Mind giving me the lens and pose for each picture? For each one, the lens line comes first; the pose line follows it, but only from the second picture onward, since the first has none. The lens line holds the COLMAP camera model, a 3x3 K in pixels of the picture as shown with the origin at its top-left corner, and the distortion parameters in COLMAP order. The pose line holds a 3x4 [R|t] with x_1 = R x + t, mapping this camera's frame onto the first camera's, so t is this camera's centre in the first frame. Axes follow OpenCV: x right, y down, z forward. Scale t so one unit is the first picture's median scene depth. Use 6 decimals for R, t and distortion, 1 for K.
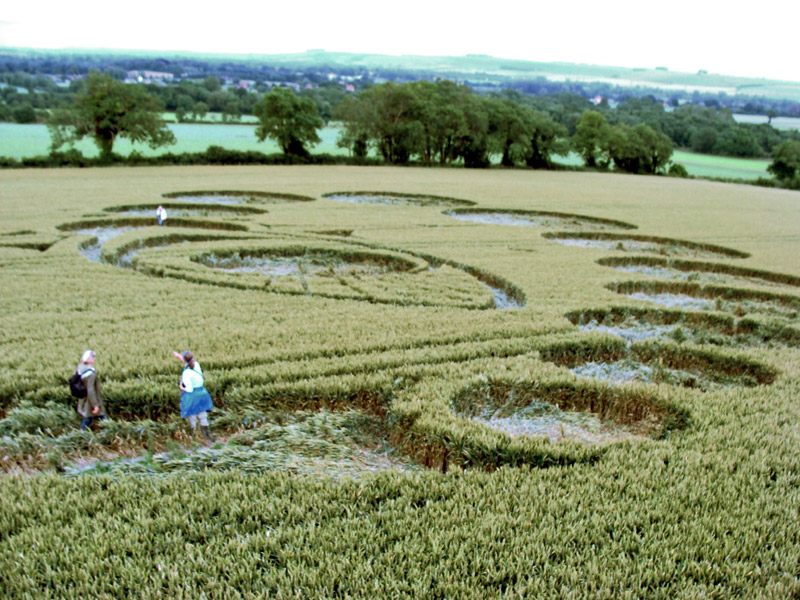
lens RADIAL K [[908.5, 0, 400.0], [0, 908.5, 300.0], [0, 0, 1]] dist [-0.195362, 0.254923]
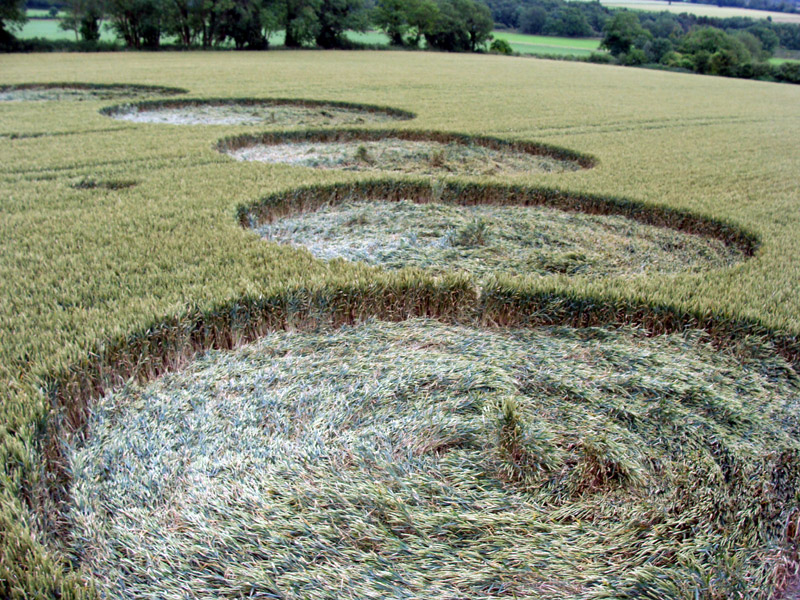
lens RADIAL K [[908.5, 0, 400.0], [0, 908.5, 300.0], [0, 0, 1]] dist [-0.195362, 0.254923]
pose [[0.983312, -0.072891, 0.166684, 0.068394], [0.053117, 0.991332, 0.120162, -0.014710], [-0.173998, -0.109303, 0.978661, 0.180559]]
